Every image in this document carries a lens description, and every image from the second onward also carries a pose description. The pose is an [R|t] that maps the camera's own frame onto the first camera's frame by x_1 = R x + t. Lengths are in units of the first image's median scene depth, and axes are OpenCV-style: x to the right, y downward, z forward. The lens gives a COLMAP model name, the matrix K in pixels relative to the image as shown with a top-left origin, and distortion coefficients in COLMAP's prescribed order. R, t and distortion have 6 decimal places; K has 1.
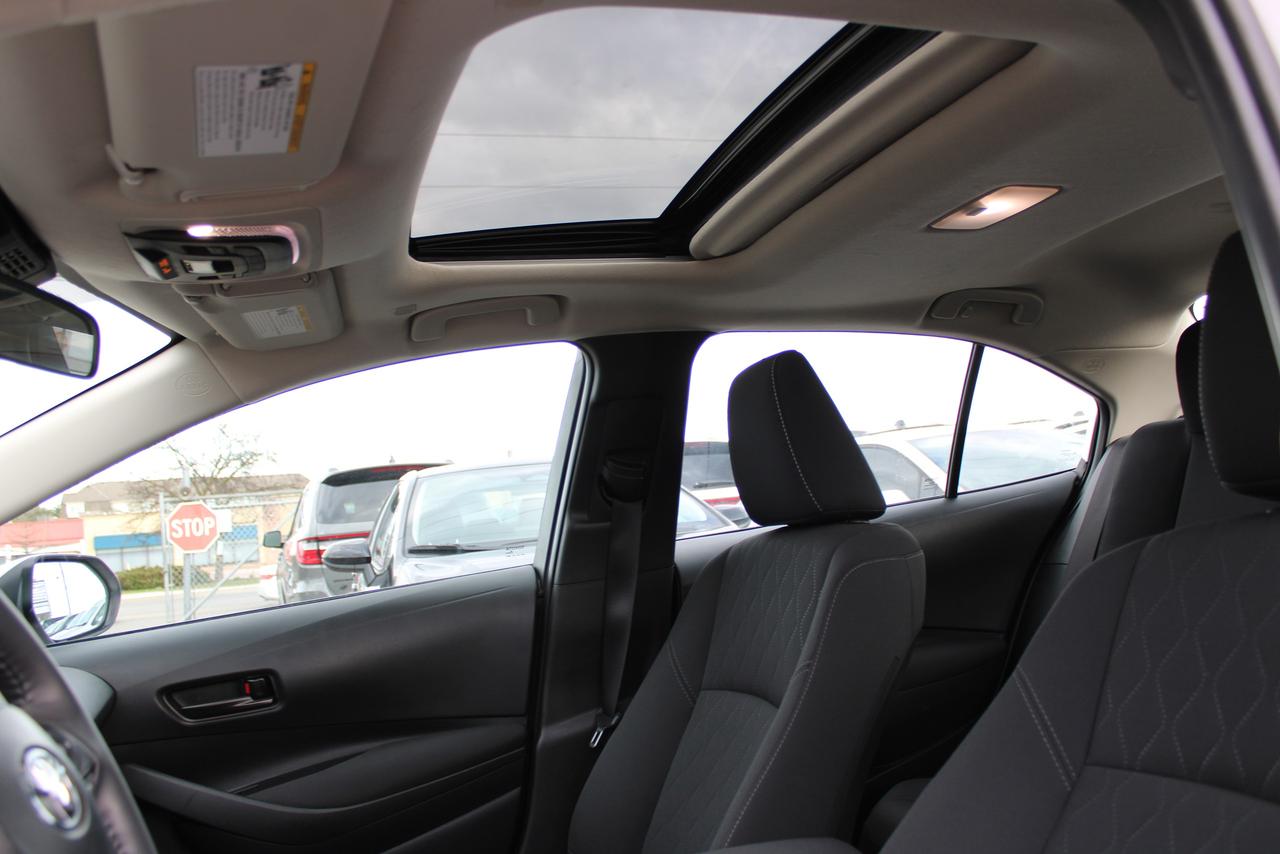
lens RADIAL K [[1086.2, 0, 638.3], [0, 1086.2, 417.2], [0, 0, 1]] dist [-0.149869, 0.118685]
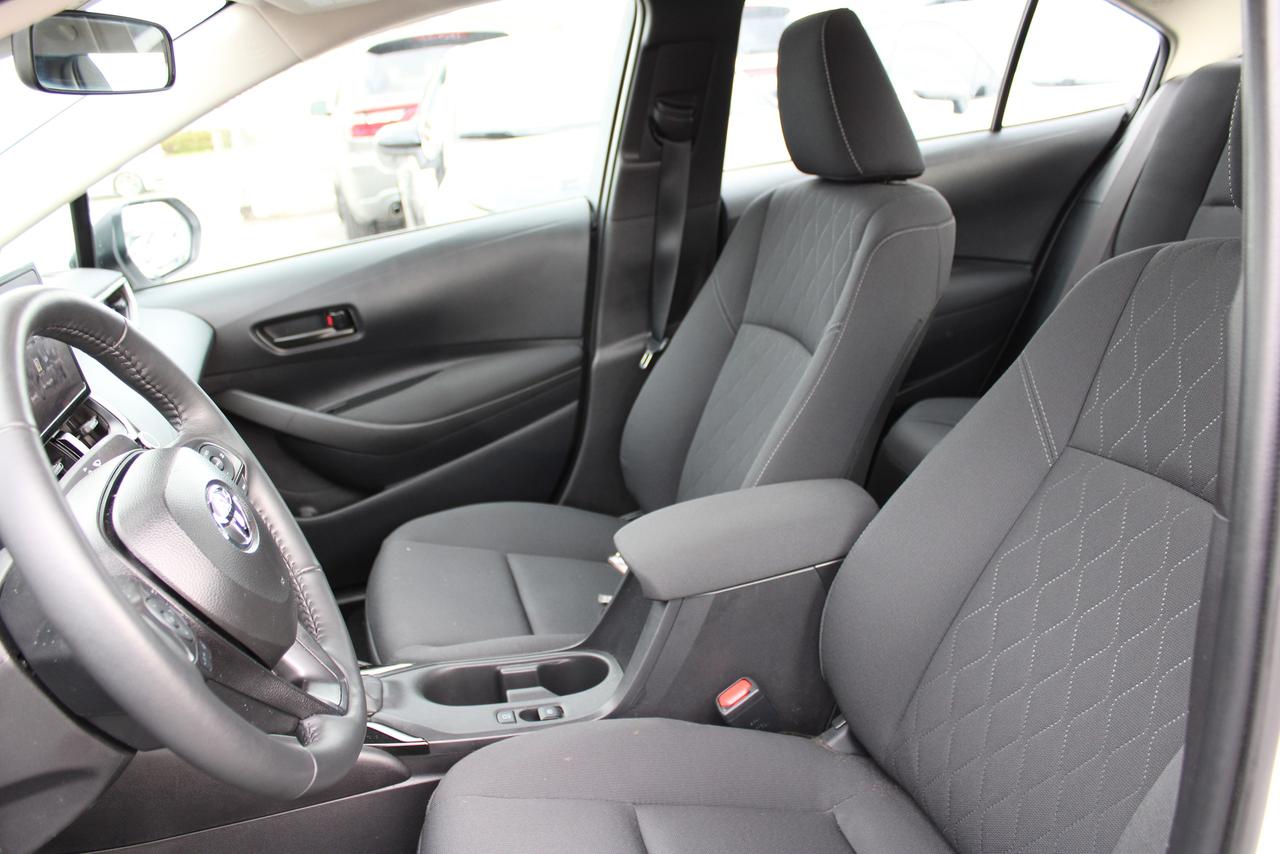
lens RADIAL K [[1086.2, 0, 637.9], [0, 1086.2, 416.2], [0, 0, 1]] dist [-0.149869, 0.118685]
pose [[0.999039, 0.017745, -0.040070, -0.001759], [-0.000250, 0.916653, 0.399685, -0.096763], [0.043823, -0.399291, 0.915776, -0.048763]]
